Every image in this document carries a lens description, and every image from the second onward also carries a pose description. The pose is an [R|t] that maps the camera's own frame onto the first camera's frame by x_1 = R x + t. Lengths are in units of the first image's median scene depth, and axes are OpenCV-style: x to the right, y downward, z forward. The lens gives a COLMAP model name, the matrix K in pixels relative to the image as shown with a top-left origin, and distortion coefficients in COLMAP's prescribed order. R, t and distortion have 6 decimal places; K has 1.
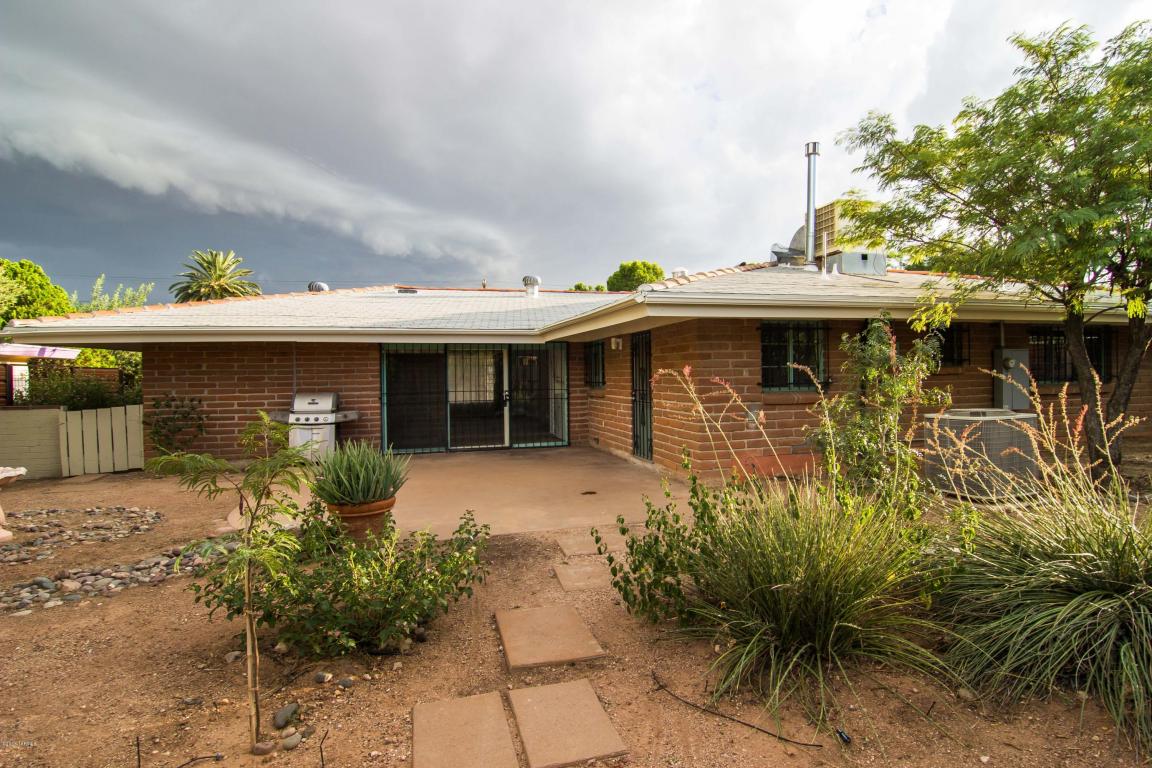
lens RADIAL K [[586.0, 0, 576.0], [0, 586.0, 384.0], [0, 0, 1]] dist [0.000788, -0.017793]
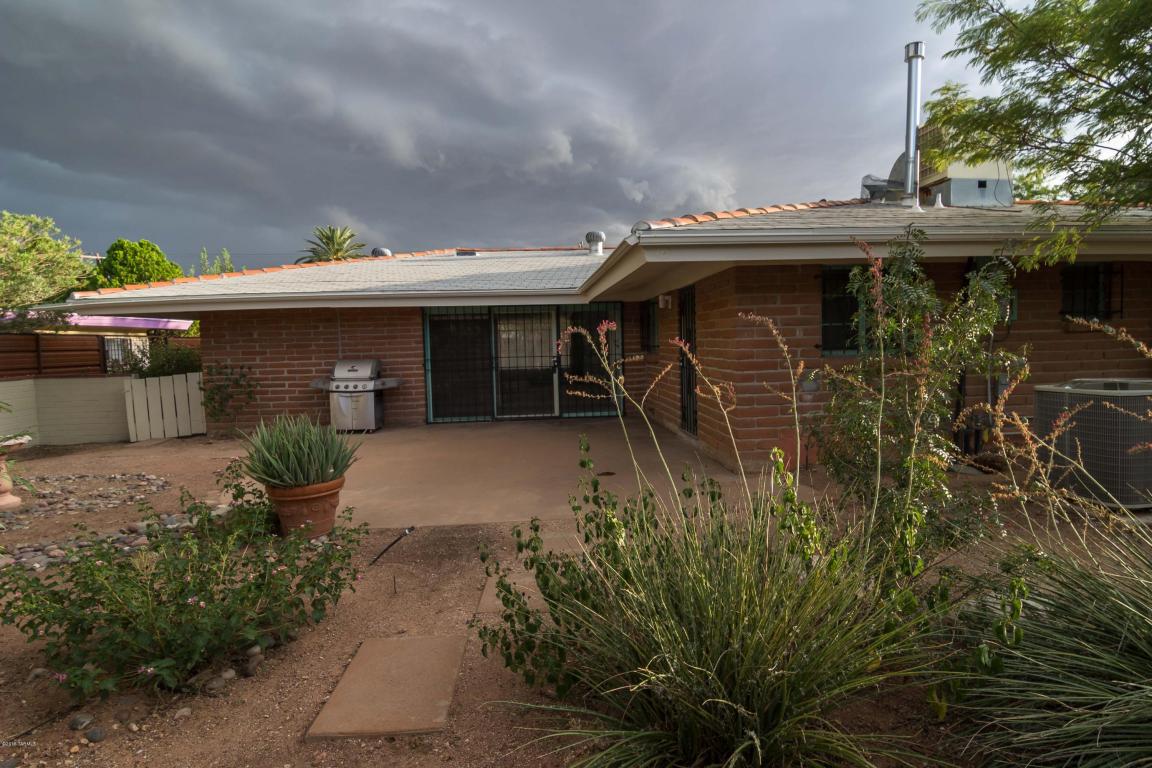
lens RADIAL K [[585.2, 0, 576.0], [0, 585.2, 384.0], [0, 0, 1]] dist [-0.015395, -0.001345]
pose [[0.981333, 0.002601, -0.192298, 0.105869], [0.009009, 0.998189, 0.059478, 0.000934], [0.192104, -0.060100, 0.979533, 0.111536]]
